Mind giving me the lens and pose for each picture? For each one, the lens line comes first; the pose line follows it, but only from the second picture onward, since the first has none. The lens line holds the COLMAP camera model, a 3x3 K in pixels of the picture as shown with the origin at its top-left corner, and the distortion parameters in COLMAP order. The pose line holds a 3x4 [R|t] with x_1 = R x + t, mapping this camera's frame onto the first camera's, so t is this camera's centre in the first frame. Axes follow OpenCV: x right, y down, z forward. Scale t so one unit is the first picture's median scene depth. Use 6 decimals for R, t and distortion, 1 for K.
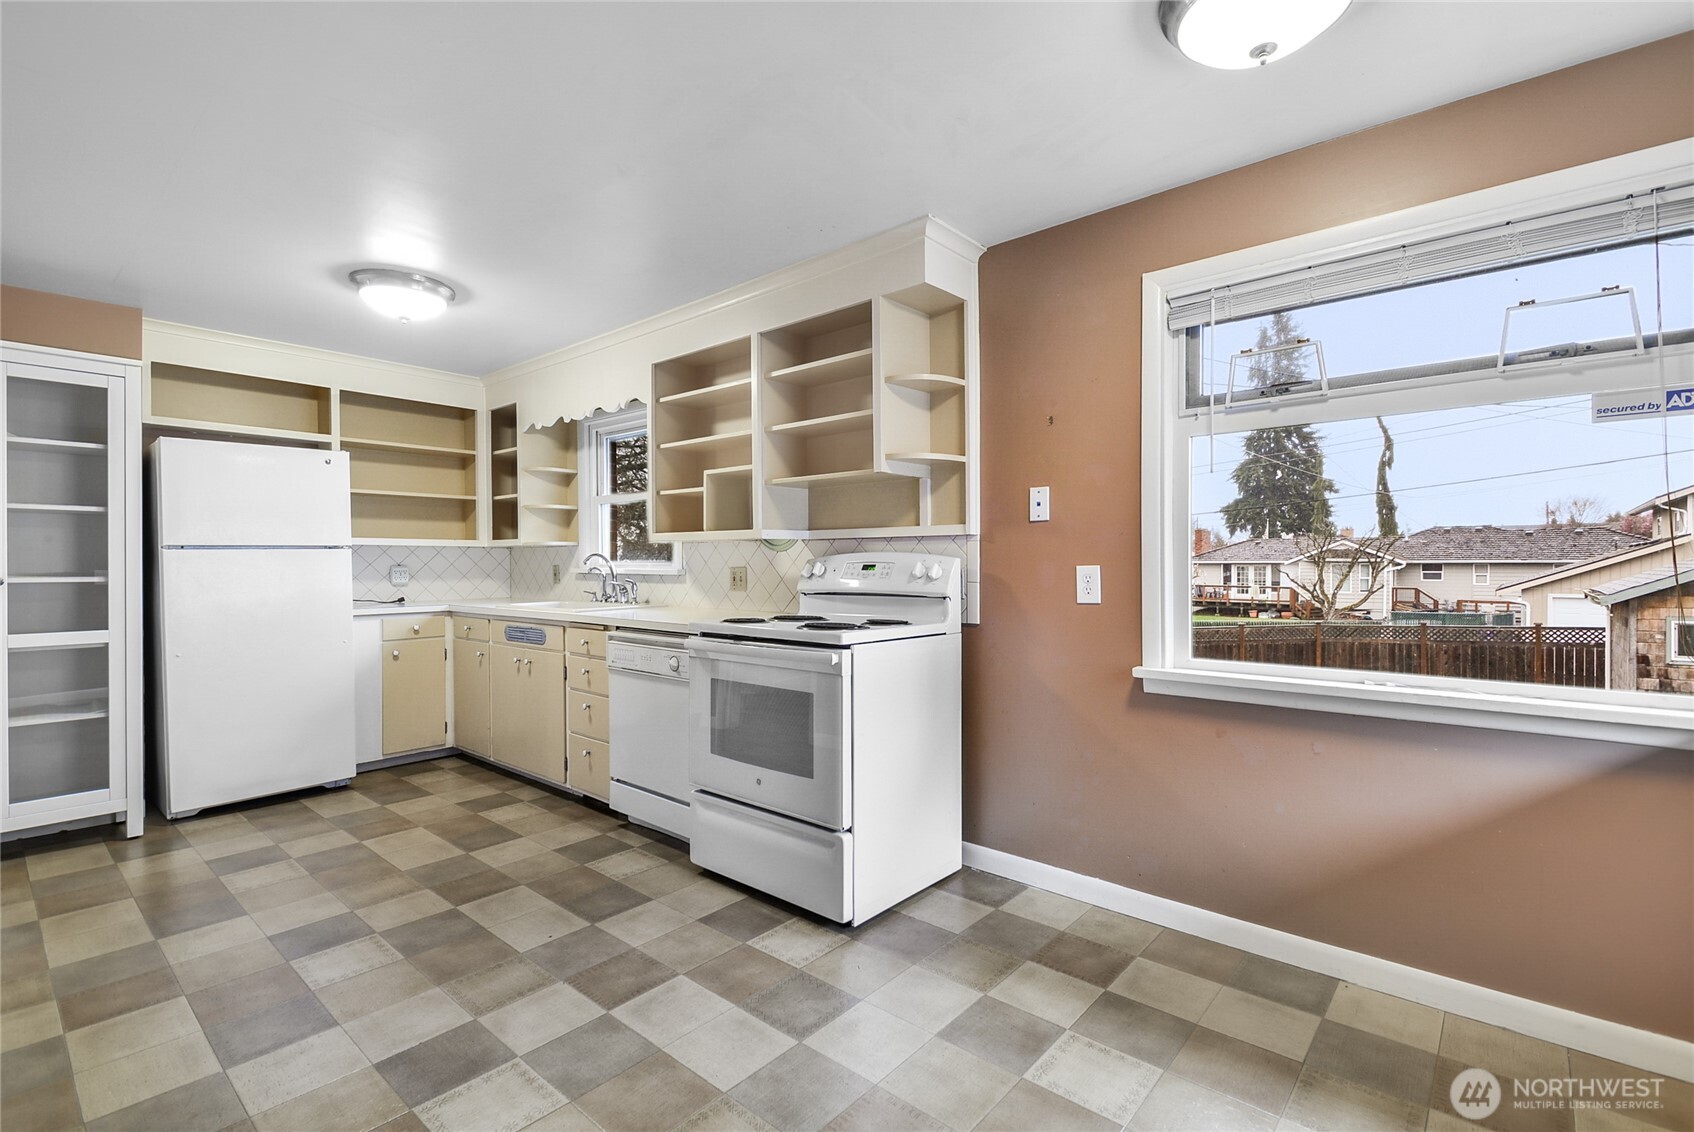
lens RADIAL K [[759.6, 0, 843.5], [0, 759.6, 569.2], [0, 0, 1]] dist [0.027512, -0.018575]
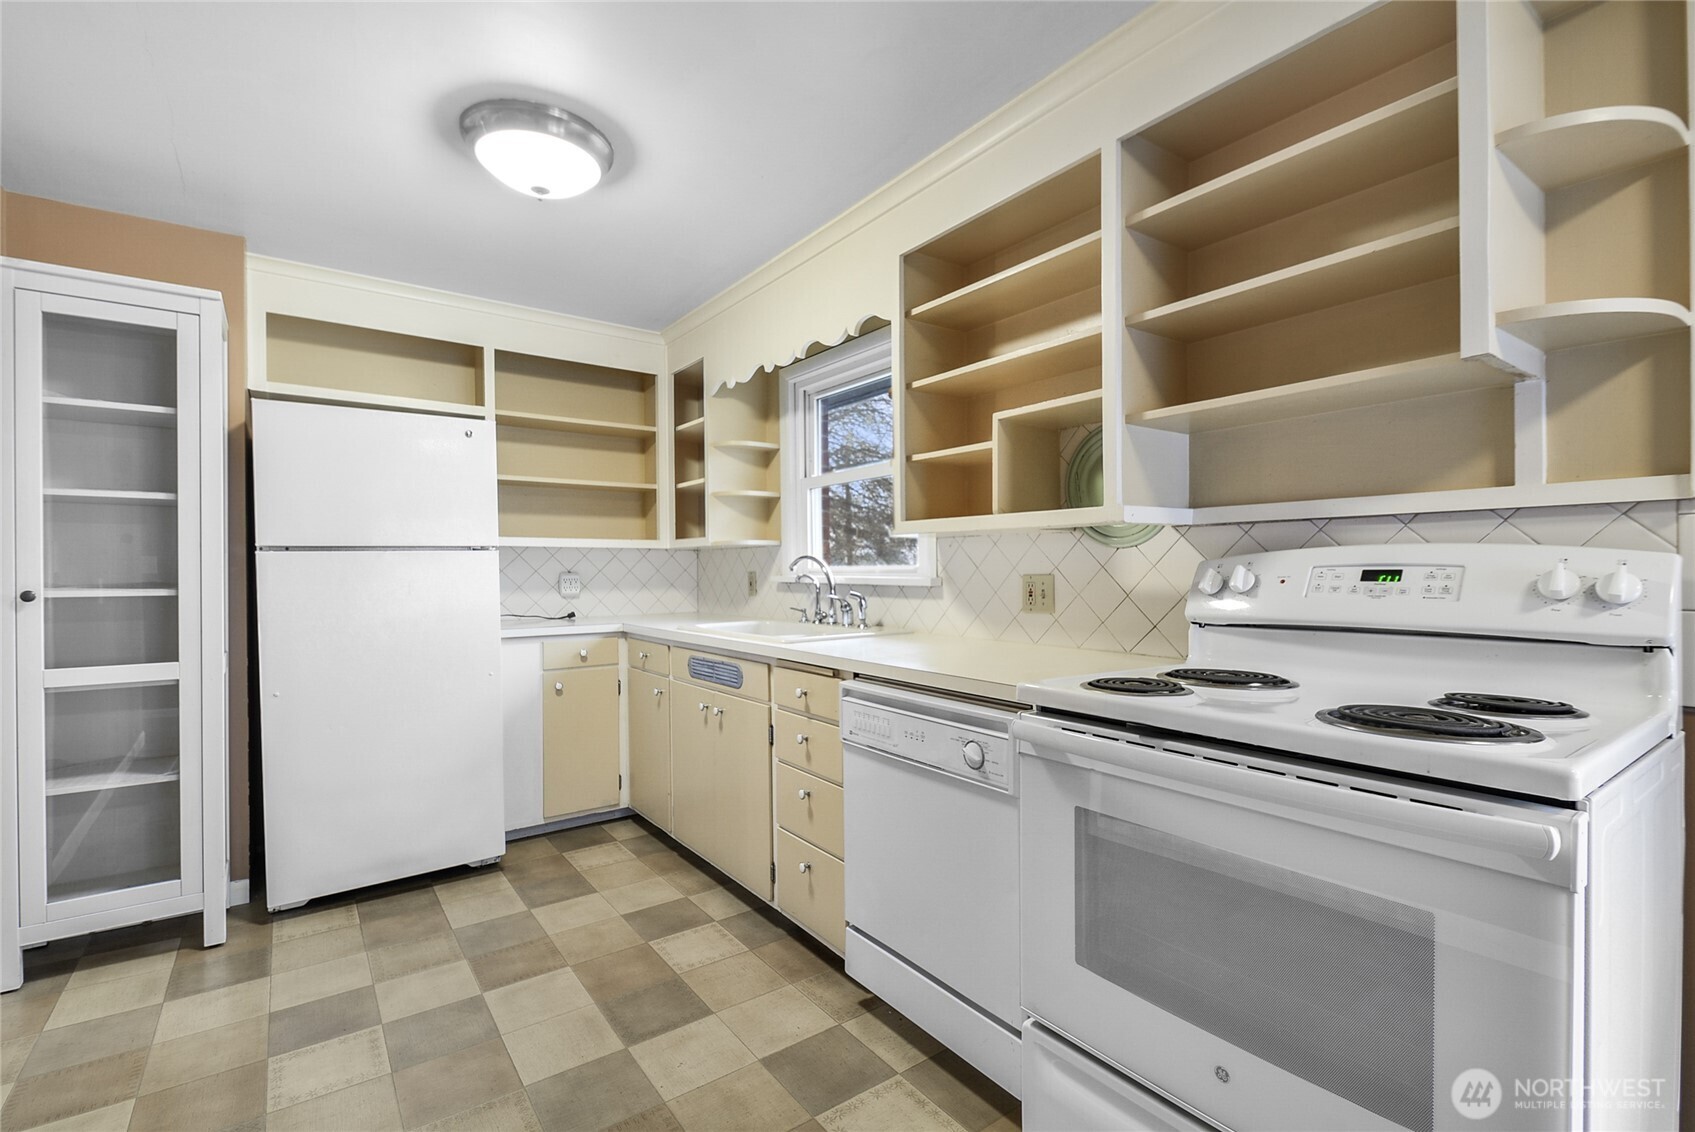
lens RADIAL K [[760.0, 0, 844.0], [0, 760.0, 569.2], [0, 0, 1]] dist [0.027512, -0.018575]
pose [[0.974732, -0.002874, -0.223359, -0.146520], [0.001226, 0.999971, -0.007515, -0.002444], [0.223374, 0.007051, 0.974707, 0.347825]]
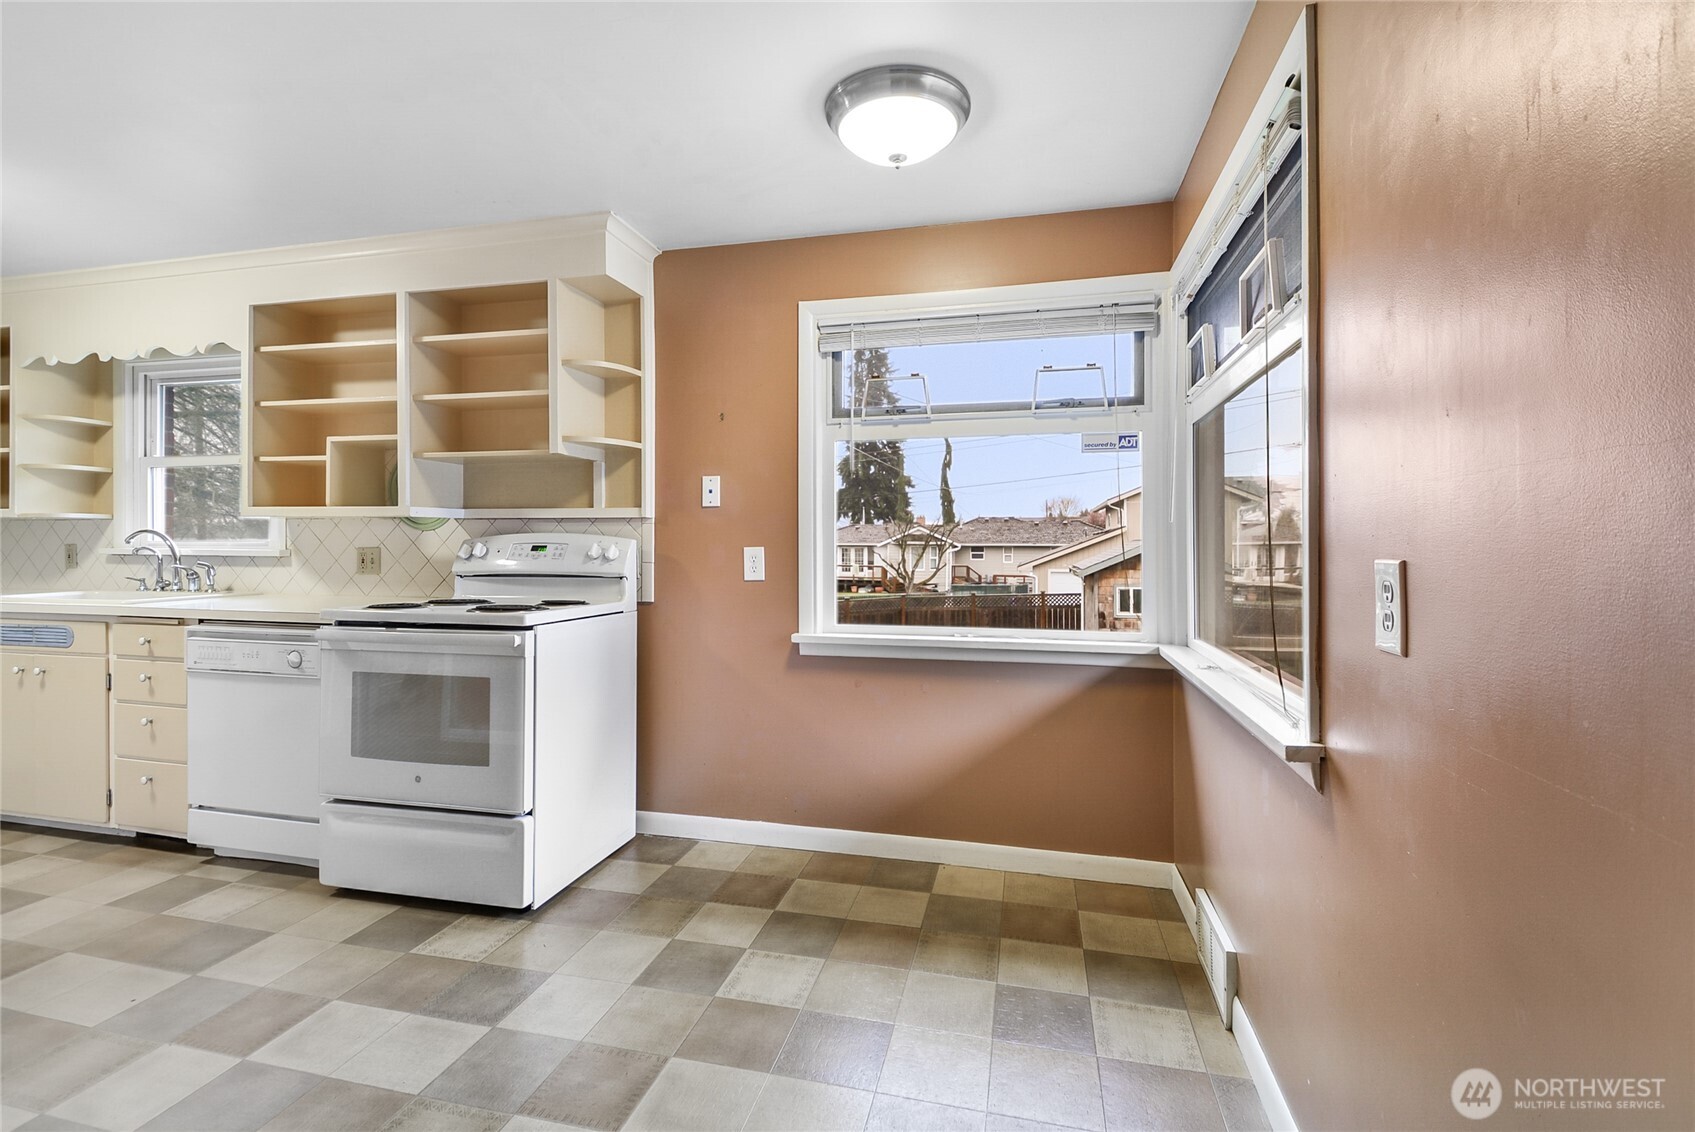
lens RADIAL K [[755.7, 0, 845.4], [0, 755.7, 540.4], [0, 0, 1]] dist [0.024914, -0.017962]
pose [[0.885716, 0.007585, 0.464166, -0.054851], [-0.001489, 0.999908, -0.013499, 0.000087], [-0.464225, 0.011265, 0.885645, -0.043753]]
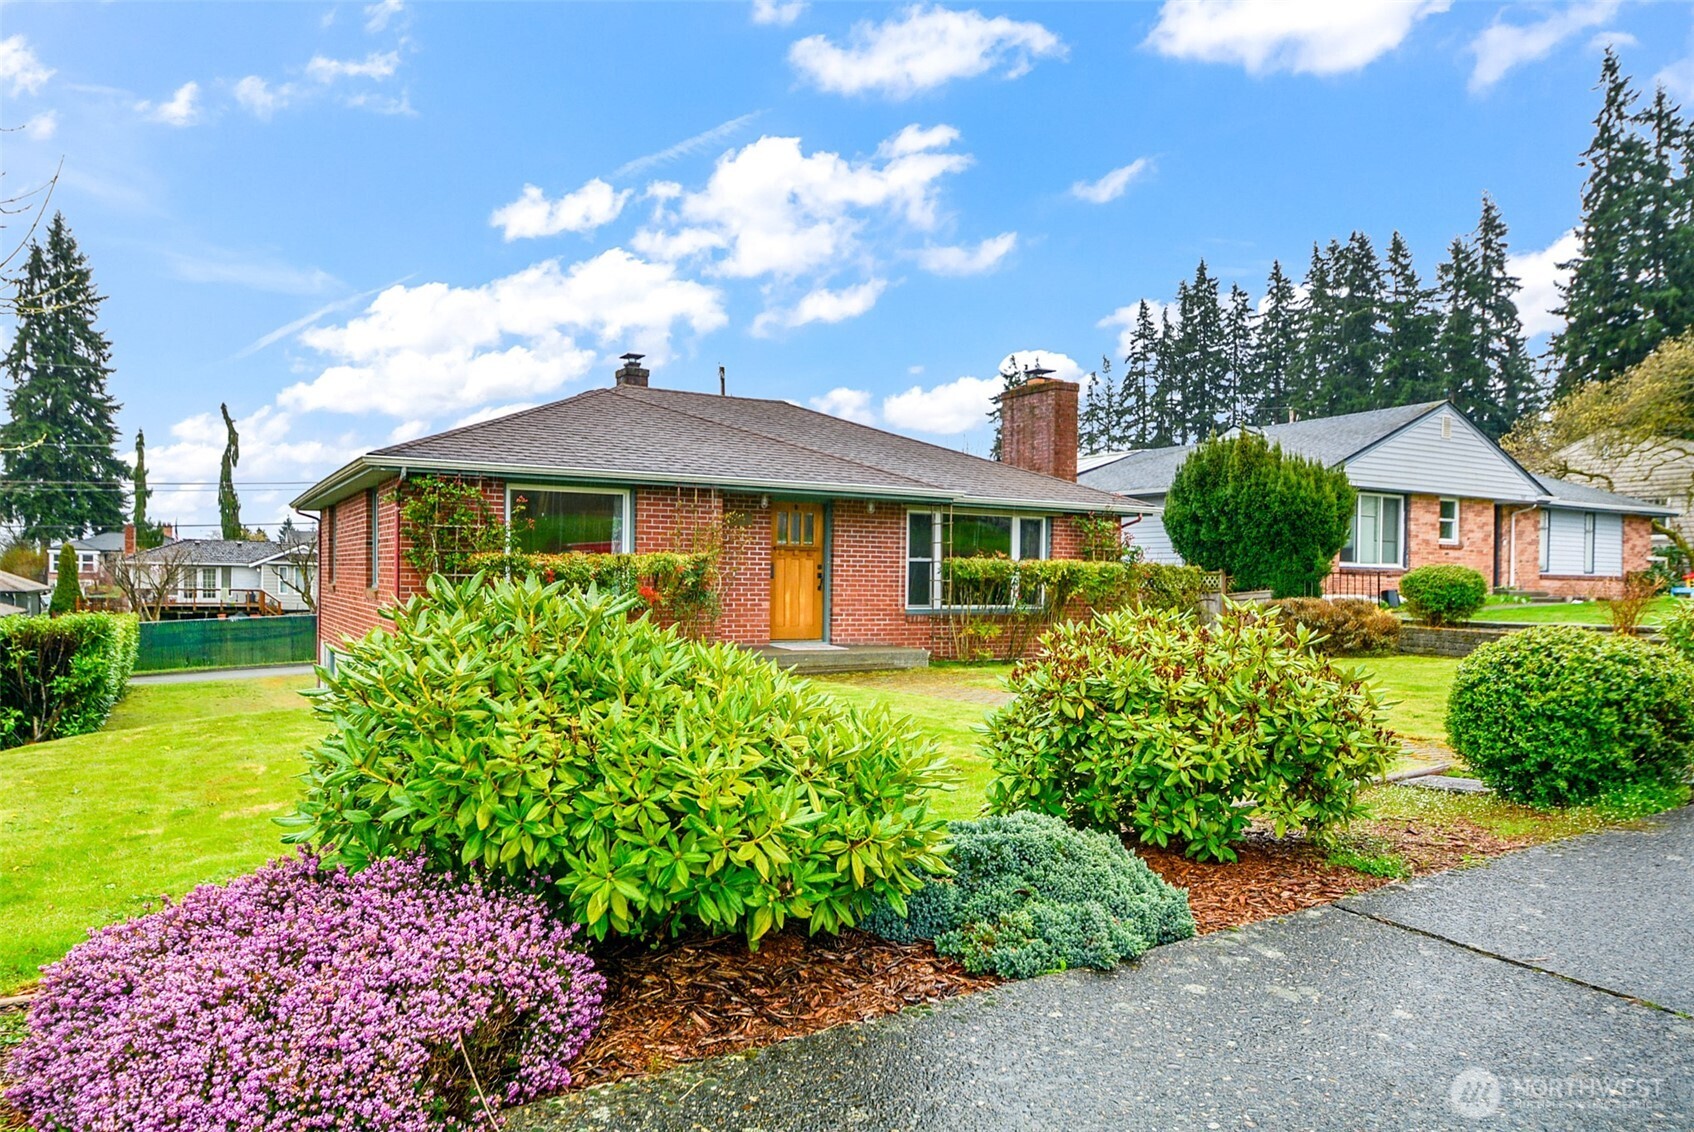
lens RADIAL K [[1092.1, 0, 847.0], [0, 1092.1, 566.0], [0, 0, 1]] dist [0.000098, -0.000046]
pose [[0.312325, 0.011346, 0.949908, -6.177874], [-0.003627, 0.999936, -0.010751, 0.051319], [-0.949969, -0.000087, 0.312346, -2.283935]]
